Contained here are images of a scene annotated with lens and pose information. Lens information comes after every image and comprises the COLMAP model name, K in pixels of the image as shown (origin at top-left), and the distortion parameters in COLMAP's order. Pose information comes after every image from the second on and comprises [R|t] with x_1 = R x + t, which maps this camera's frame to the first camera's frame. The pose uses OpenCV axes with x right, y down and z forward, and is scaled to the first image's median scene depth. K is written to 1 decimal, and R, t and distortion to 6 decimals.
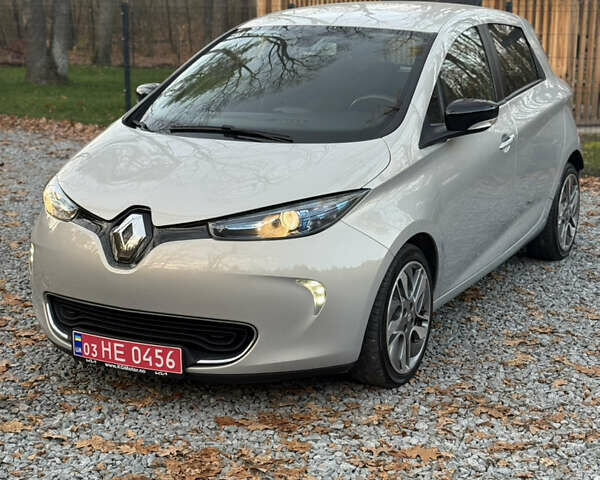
lens RADIAL K [[1070.1, 0, 300.0], [0, 1070.1, 240.0], [0, 0, 1]] dist [0.065696, 0.180374]
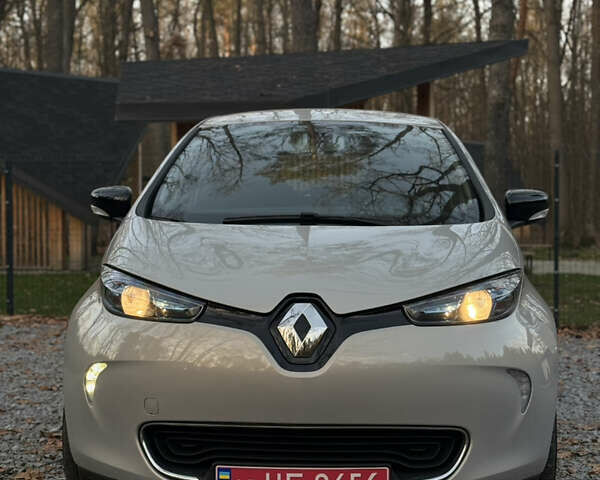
lens RADIAL K [[1070.1, 0, 300.0], [0, 1070.1, 240.0], [0, 0, 1]] dist [0.065696, 0.180374]
pose [[0.907981, -0.008021, 0.418935, -0.487751], [0.086232, 0.981992, -0.168094, 0.063341], [-0.410043, 0.188752, 0.892322, 0.292904]]
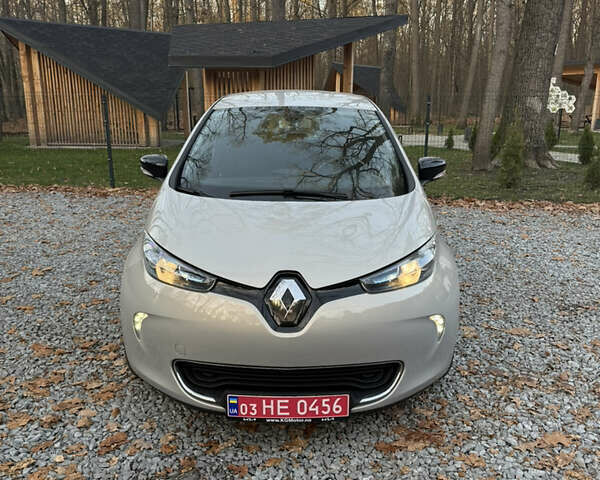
lens RADIAL K [[548.4, 0, 300.0], [0, 548.4, 240.0], [0, 0, 1]] dist [0.030977, -0.017877]
pose [[0.889420, -0.109437, 0.443797, -0.386186], [0.094849, 0.993970, 0.055016, -0.093527], [-0.447141, -0.006839, 0.894437, 0.503790]]
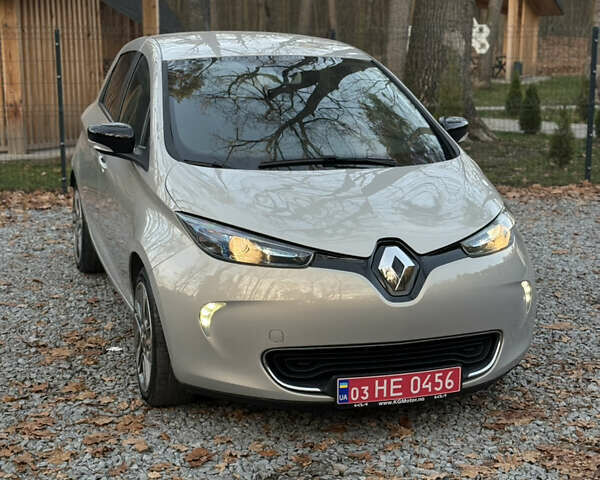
lens RADIAL K [[1070.1, 0, 300.0], [0, 1070.1, 240.0], [0, 0, 1]] dist [0.065696, 0.180374]
pose [[0.709683, -0.132547, 0.691940, -0.909622], [0.147235, 0.988359, 0.038318, -0.081422], [-0.688964, 0.074684, 0.720937, 0.342896]]
